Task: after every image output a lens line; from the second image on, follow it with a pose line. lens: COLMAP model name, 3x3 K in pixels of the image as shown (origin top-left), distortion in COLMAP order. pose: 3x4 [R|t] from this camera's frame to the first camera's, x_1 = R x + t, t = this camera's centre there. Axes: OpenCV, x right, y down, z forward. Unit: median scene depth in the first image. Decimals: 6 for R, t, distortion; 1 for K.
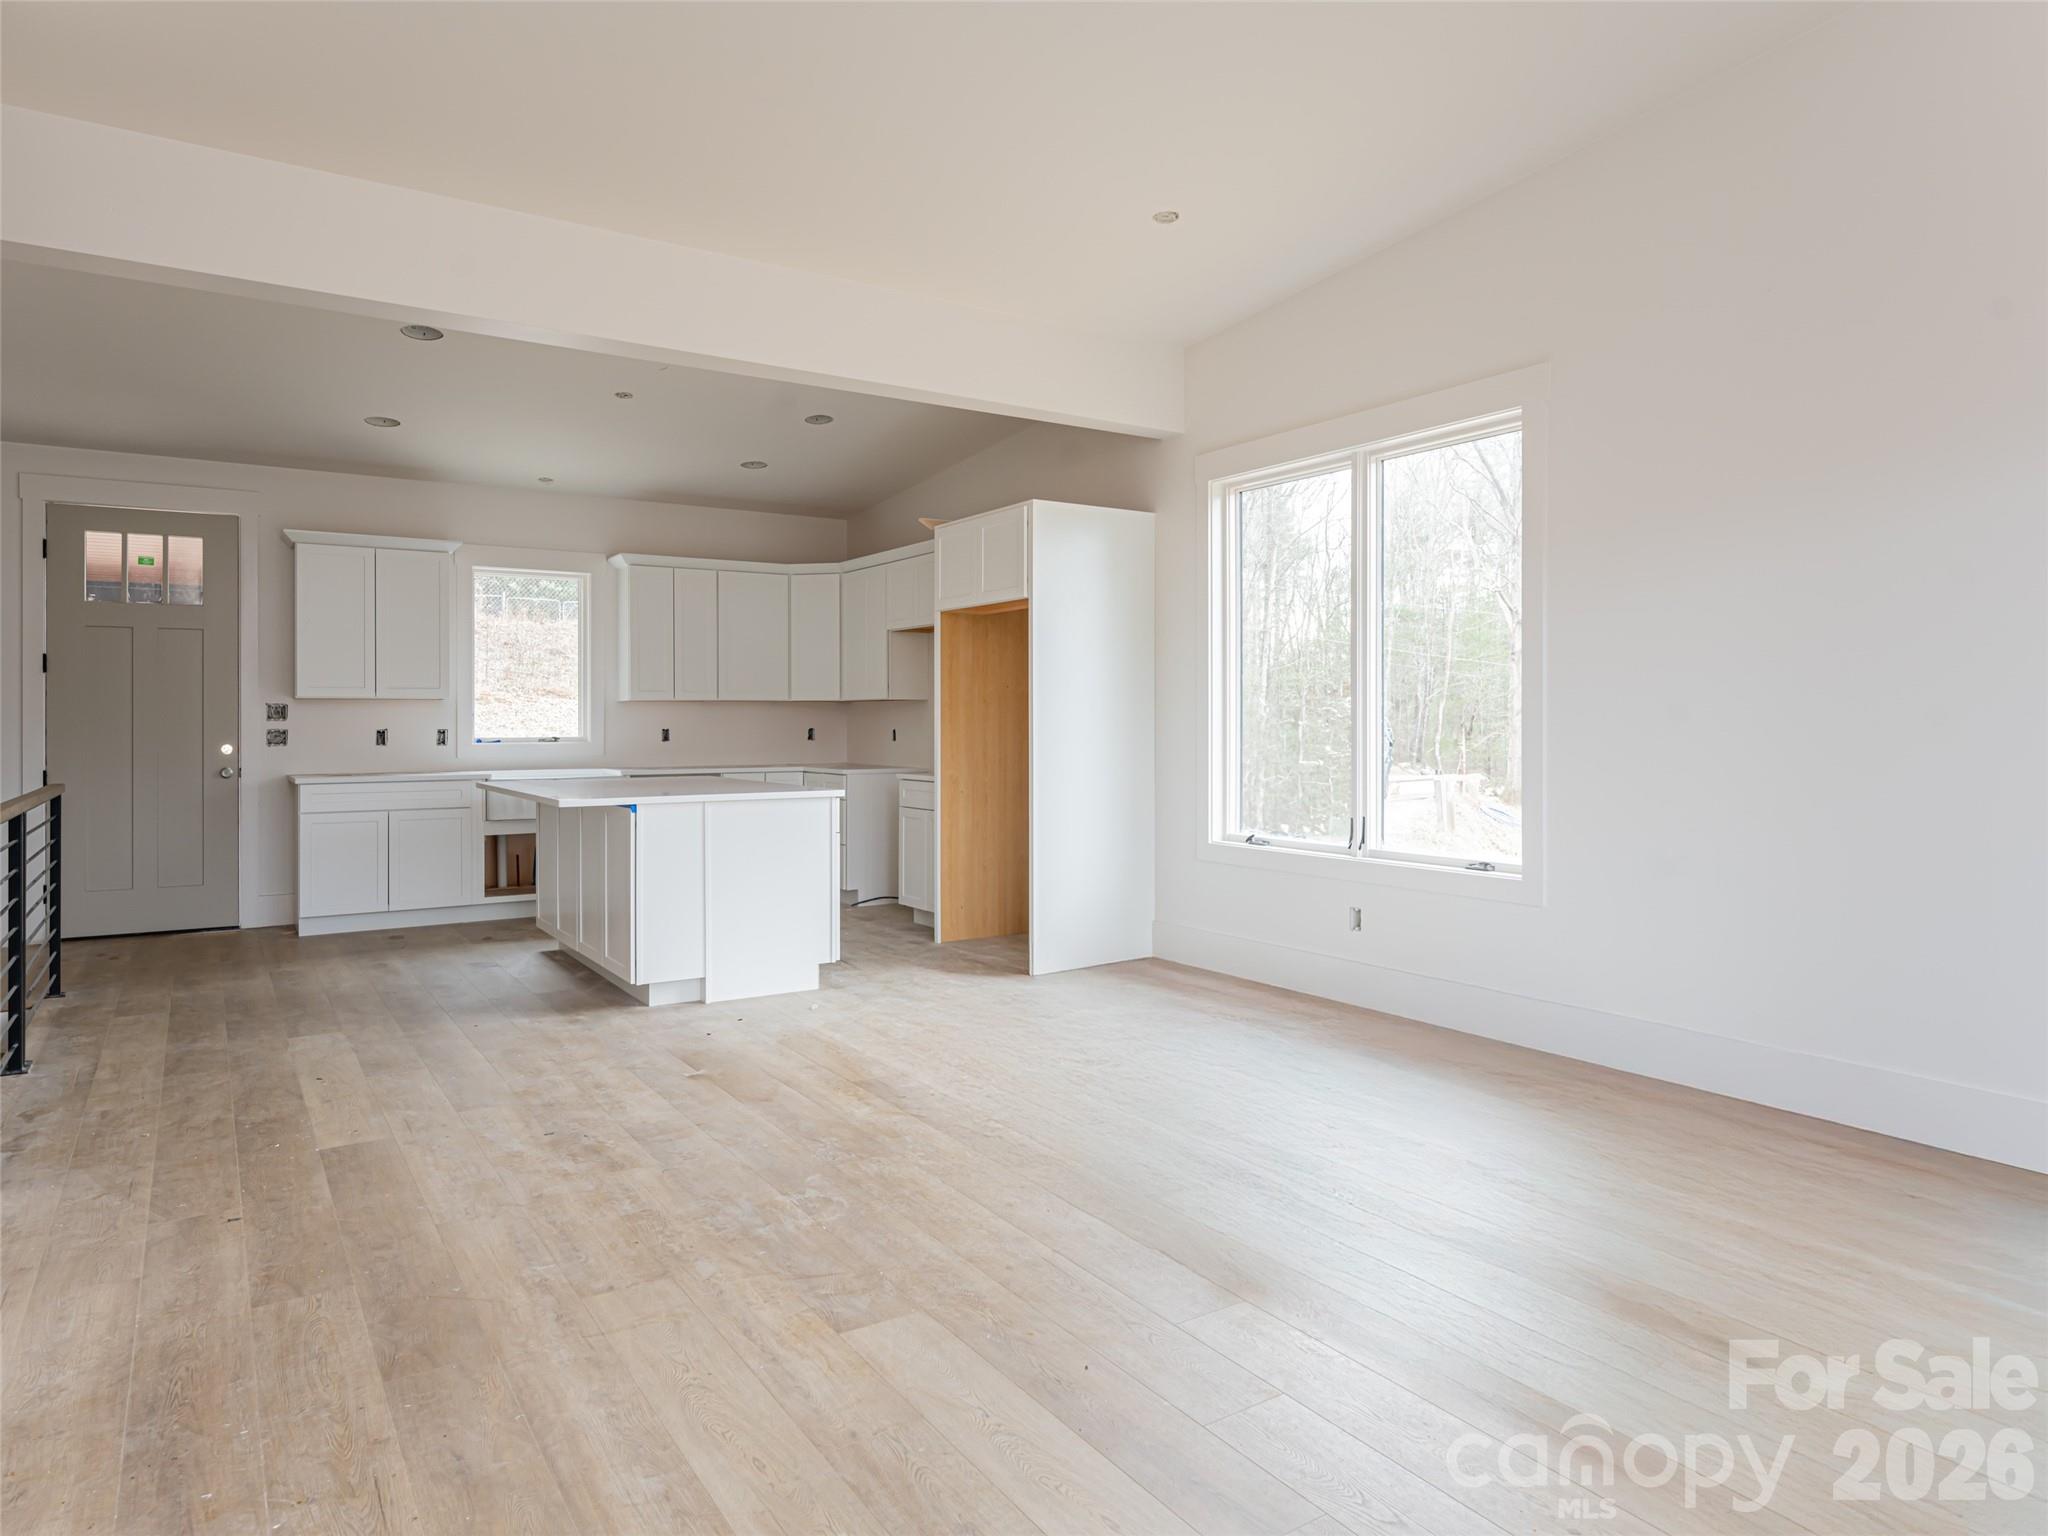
lens RADIAL K [[1264.1, 0, 1022.0], [0, 1264.1, 718.8], [0, 0, 1]] dist [-0.001071, -0.000428]
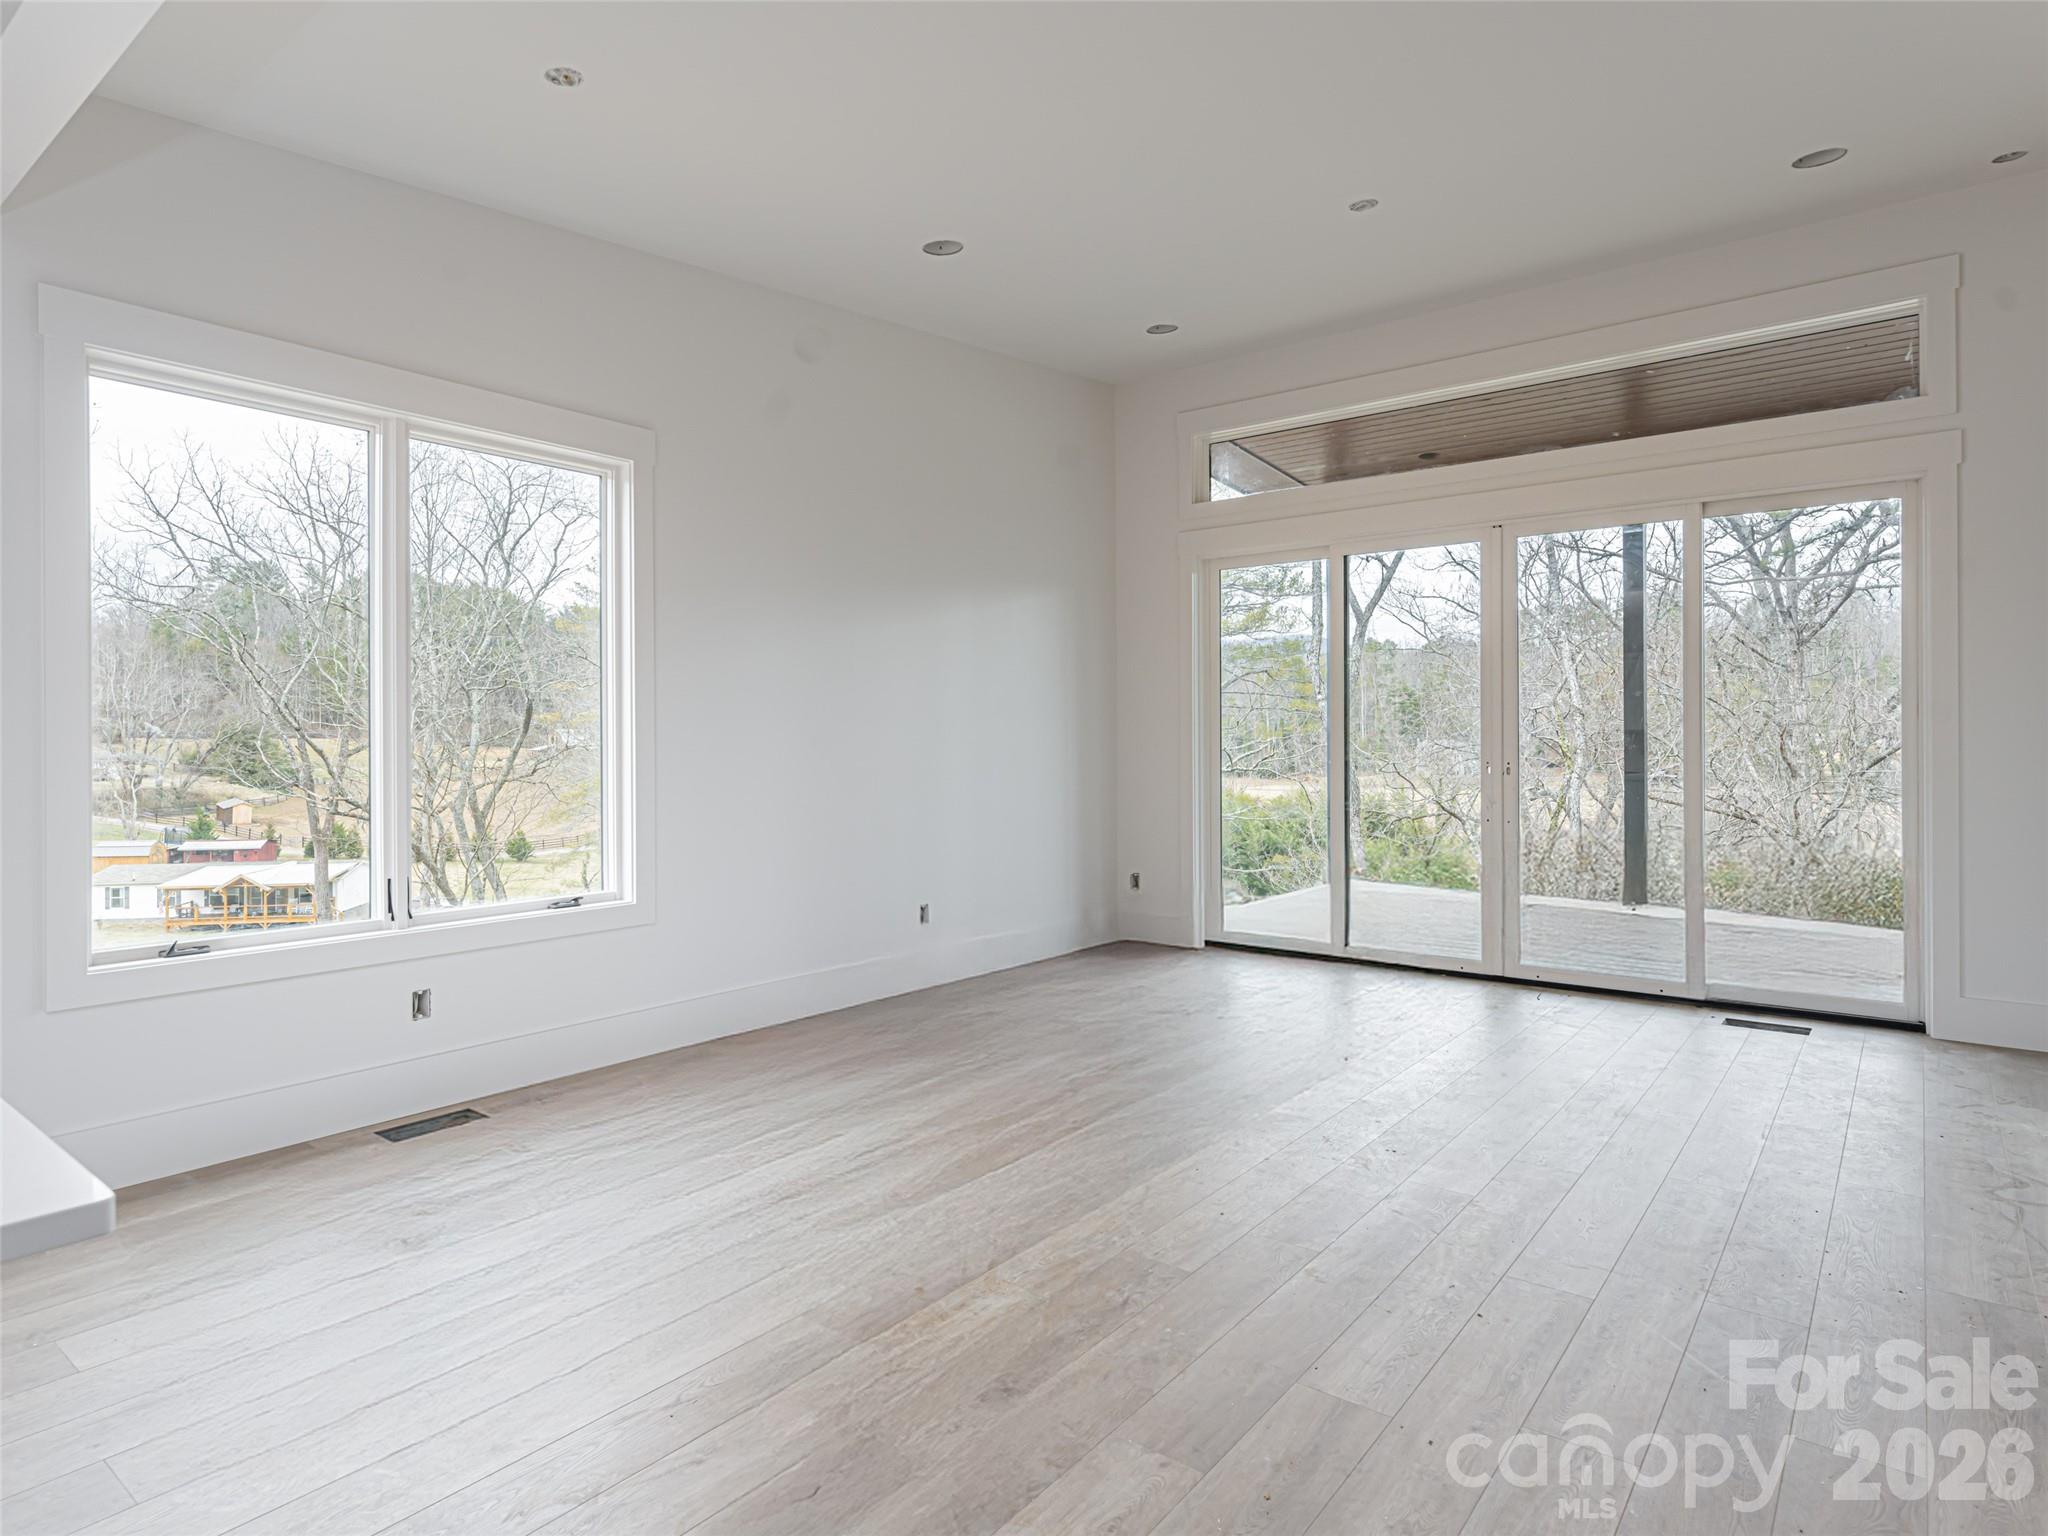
lens RADIAL K [[1141.5, 0, 1029.9], [0, 1141.5, 737.3], [0, 0, 1]] dist [-0.002058, 0.001454]
pose [[-0.336974, 0.007925, 0.941481, -0.416460], [0.004465, 0.999967, -0.006820, -0.002954], [-0.941503, 0.001906, -0.336998, 0.670411]]
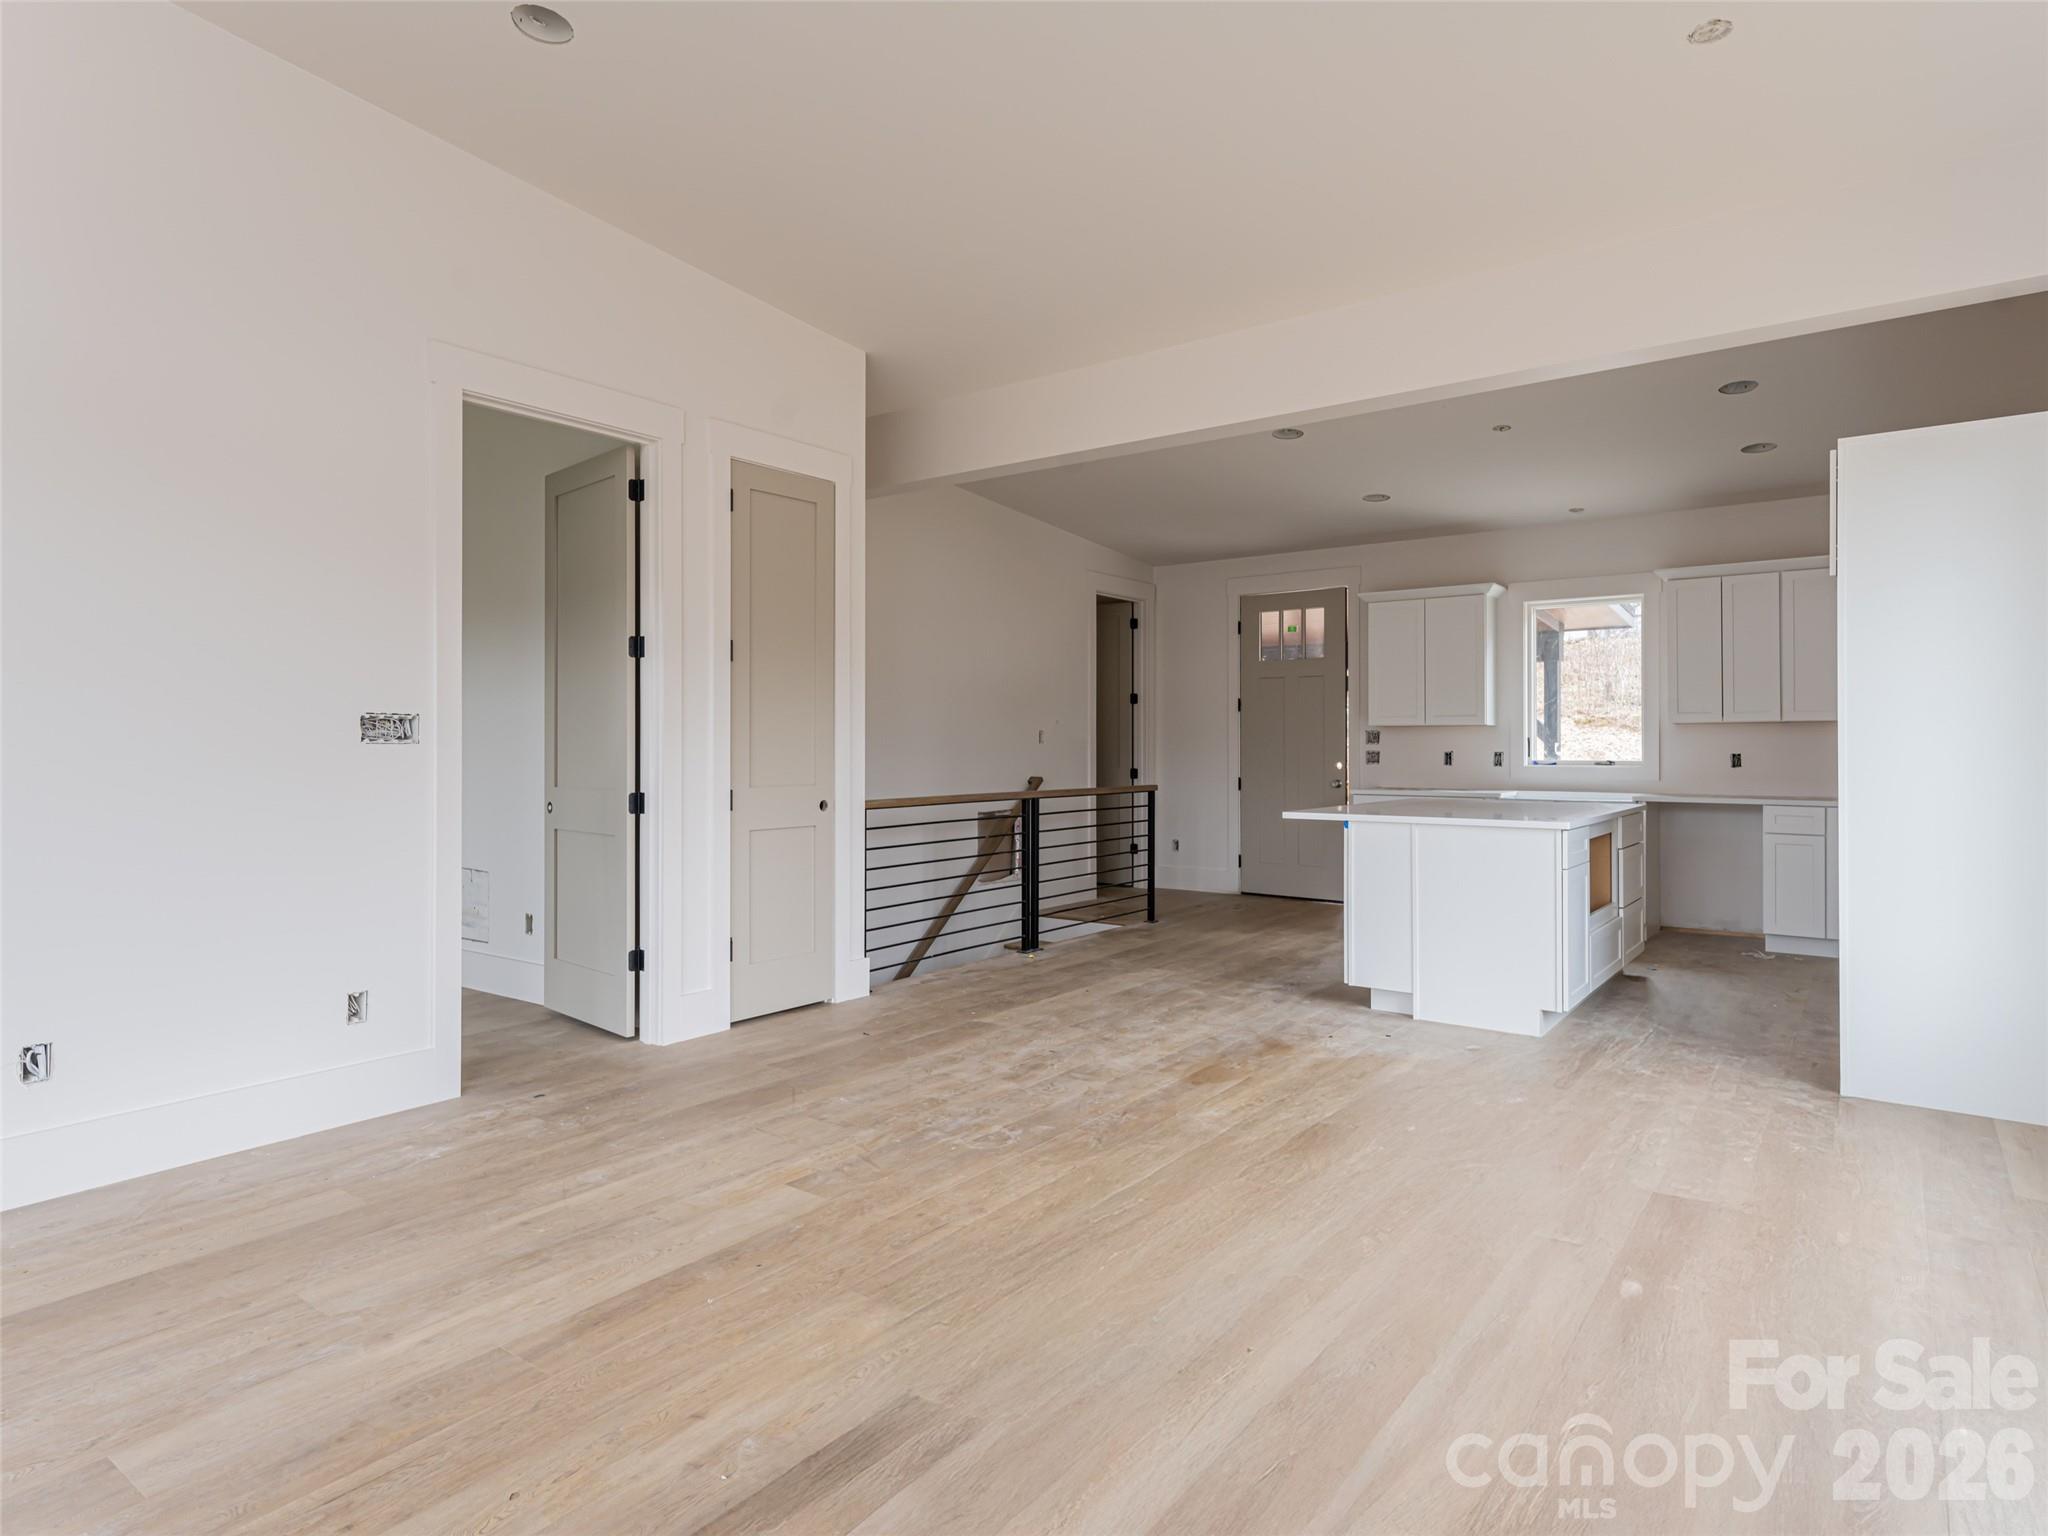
lens RADIAL K [[1158.4, 0, 1015.3], [0, 1158.4, 742.0], [0, 0, 1]] dist [0.013132, -0.000844]
pose [[0.339978, 0.000391, -0.940433, 0.411465], [0.000815, 0.999999, 0.000710, -0.001776], [0.940433, -0.001008, 0.339978, 0.286299]]
